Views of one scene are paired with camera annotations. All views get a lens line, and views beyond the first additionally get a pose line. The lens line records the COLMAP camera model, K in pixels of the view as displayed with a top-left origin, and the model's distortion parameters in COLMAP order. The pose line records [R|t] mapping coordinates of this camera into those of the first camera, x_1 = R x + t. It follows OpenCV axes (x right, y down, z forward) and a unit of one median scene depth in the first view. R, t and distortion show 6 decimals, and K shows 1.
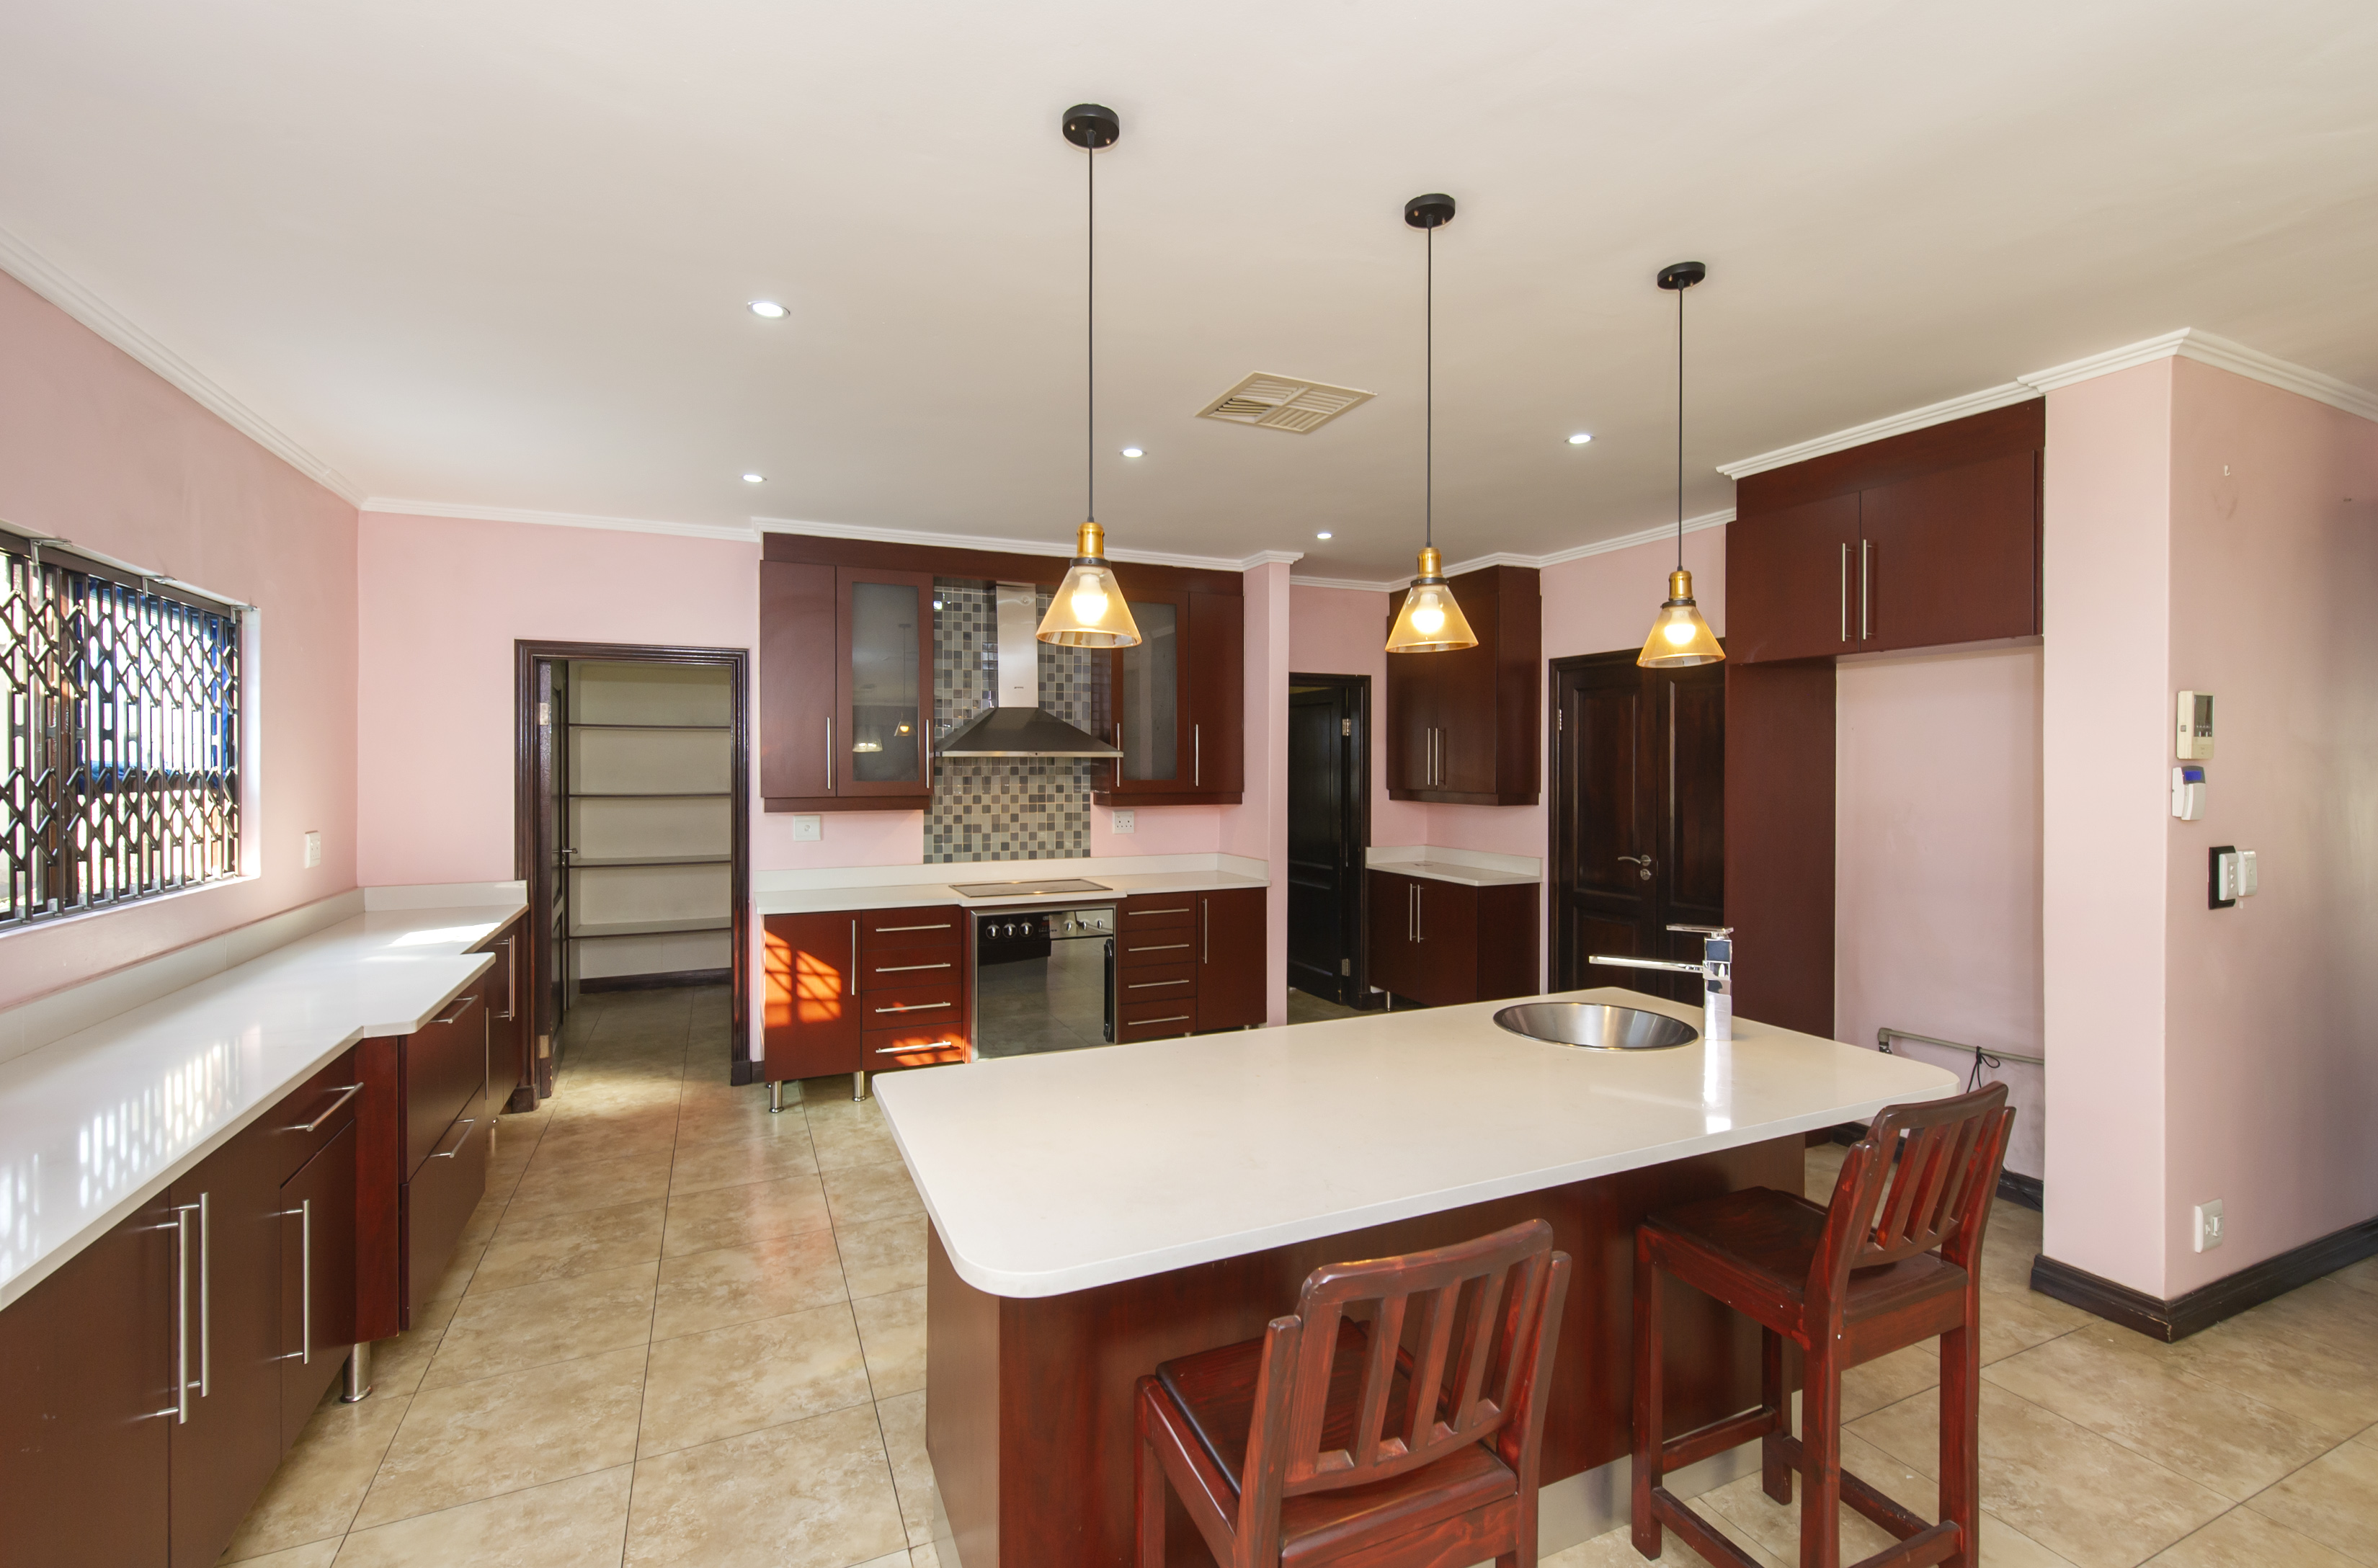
lens RADIAL K [[1066.0, 0, 1187.5], [0, 1066.0, 763.0], [0, 0, 1]] dist [0.058047, 0.000014]
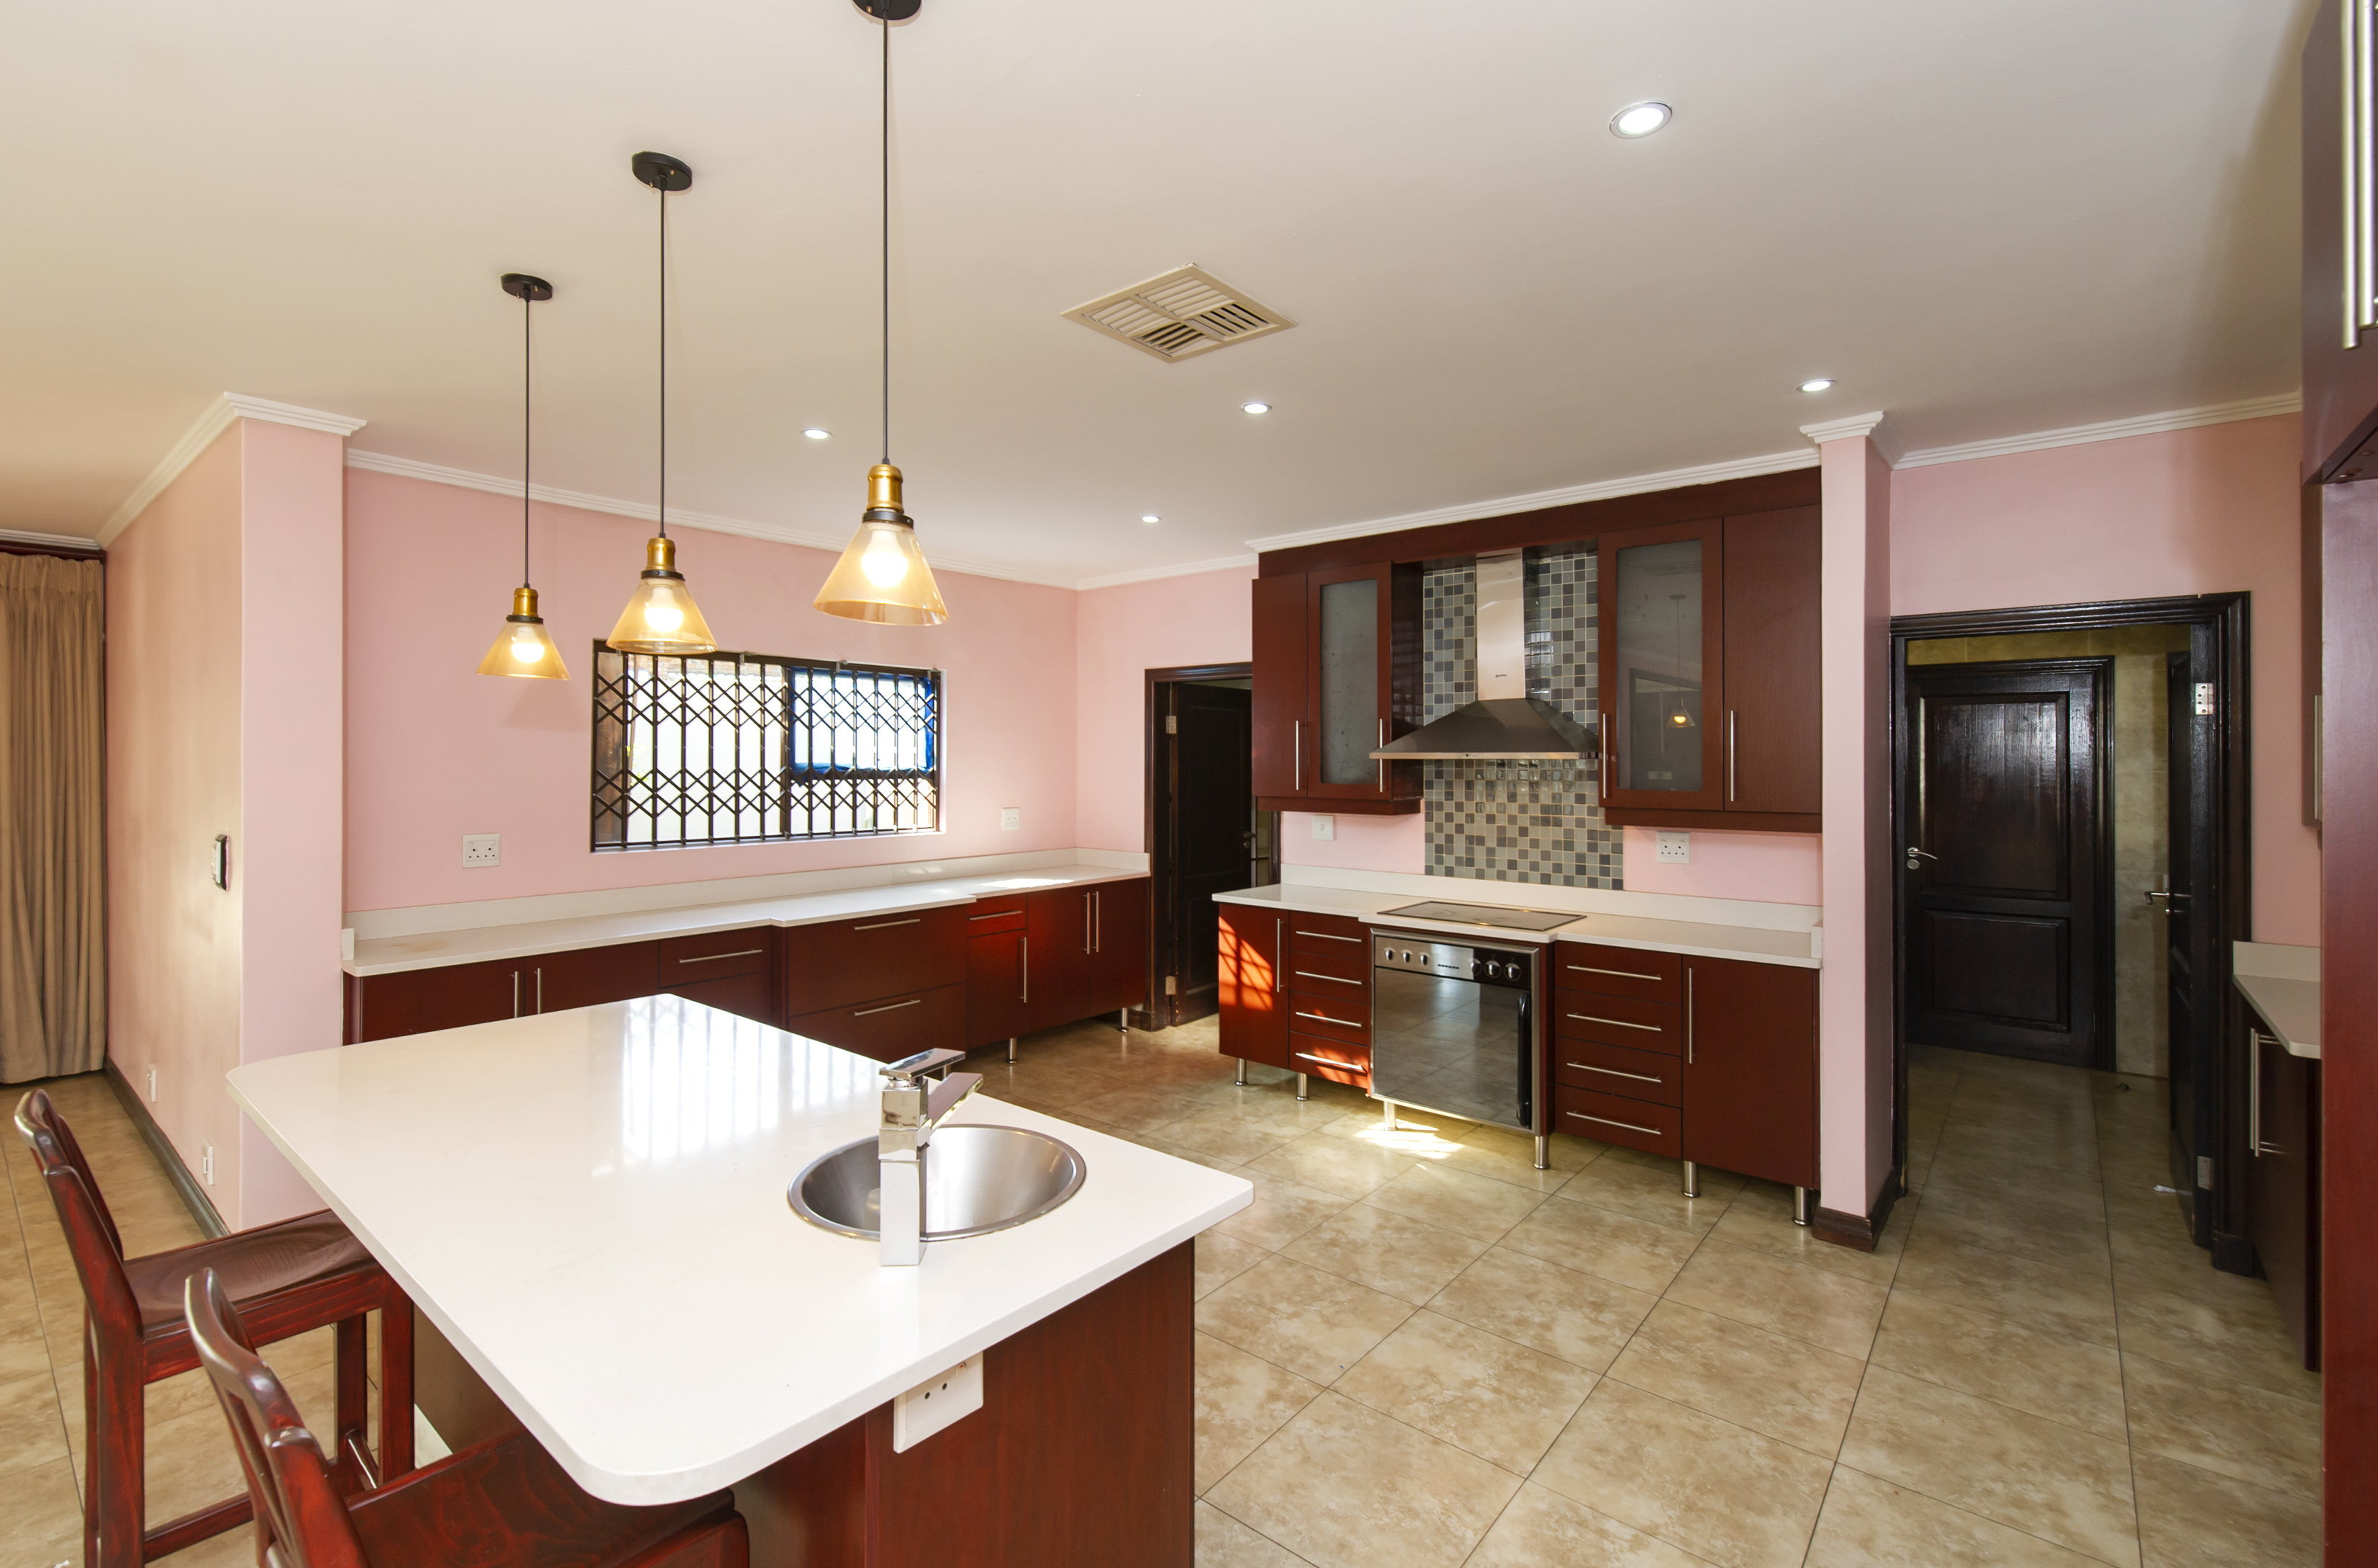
lens RADIAL K [[1052.5, 0, 1147.0], [0, 1052.5, 743.1], [0, 0, 1]] dist [0.015601, -0.000065]
pose [[0.435947, -0.014278, -0.899859, 0.463749], [-0.004239, 0.999830, -0.017918, -0.001641], [0.899962, 0.011626, 0.435813, 0.386632]]
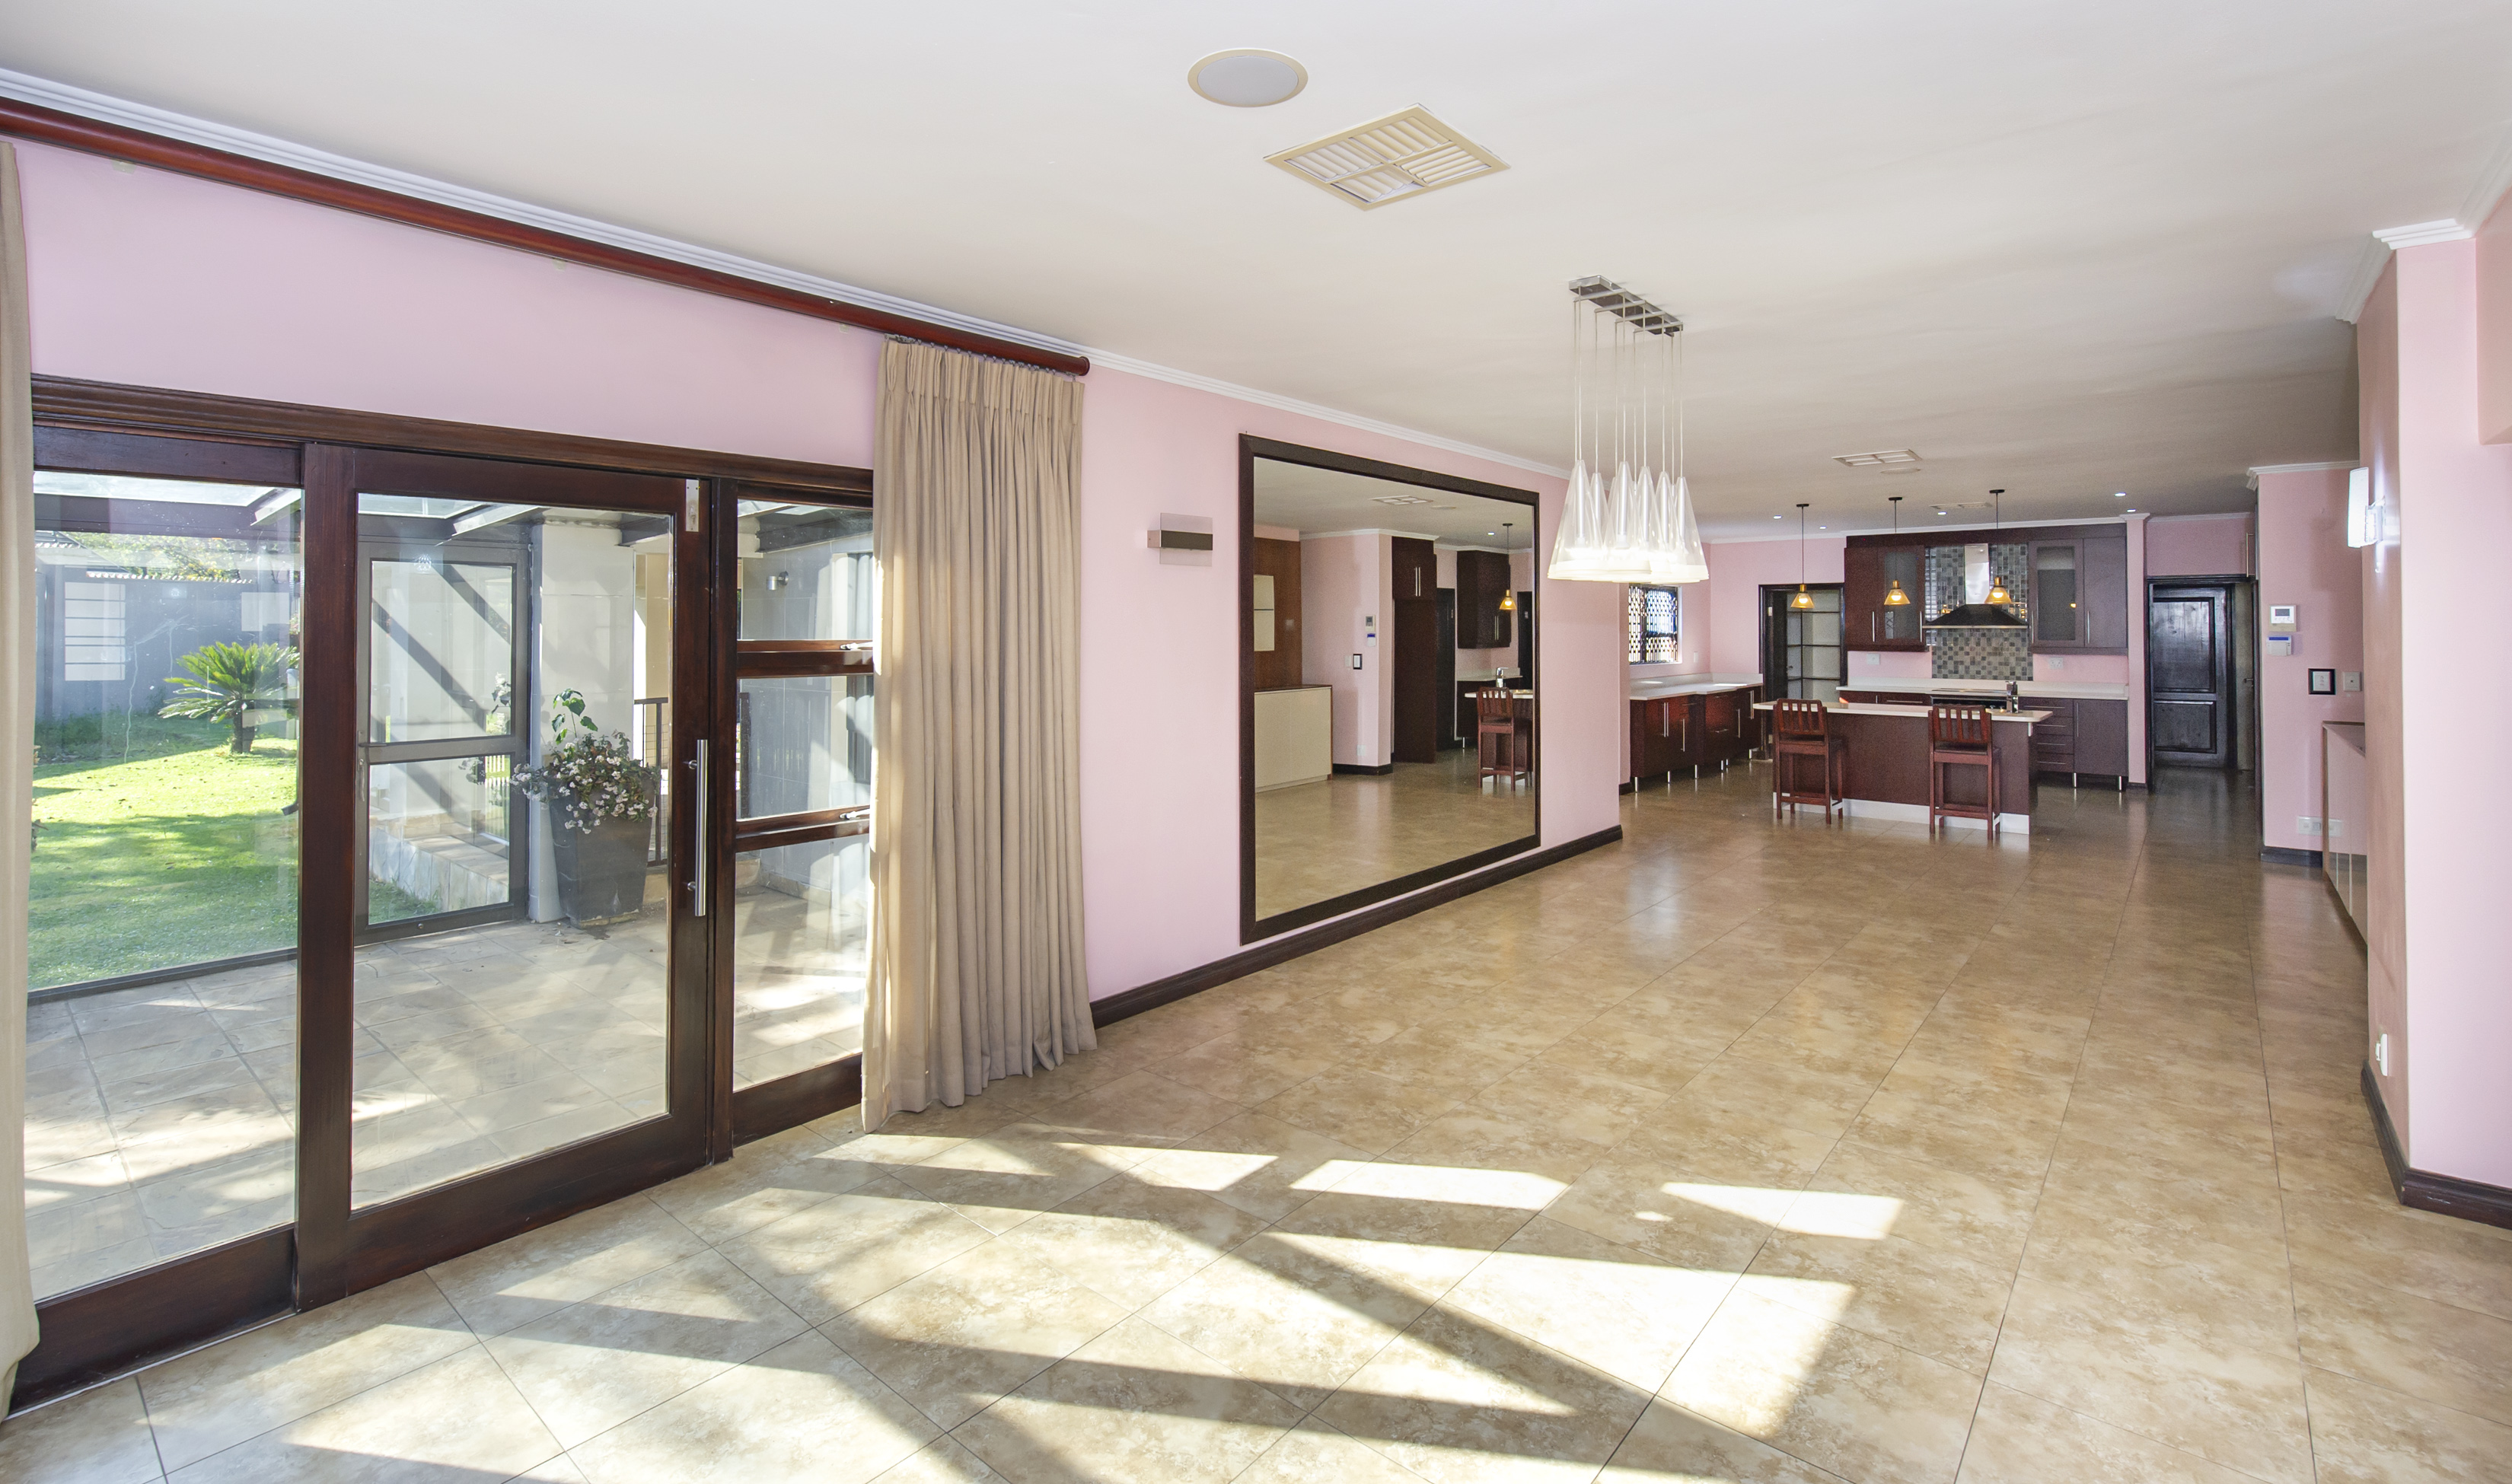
lens RADIAL K [[1158.6, 0, 1215.2], [0, 1158.6, 612.5], [0, 0, 1]] dist [0.000110, -0.000530]
pose [[0.419066, -0.012251, -0.907873, 1.229005], [0.000597, 0.999912, -0.013218, -0.006551], [0.907956, 0.004997, 0.419036, -1.233523]]
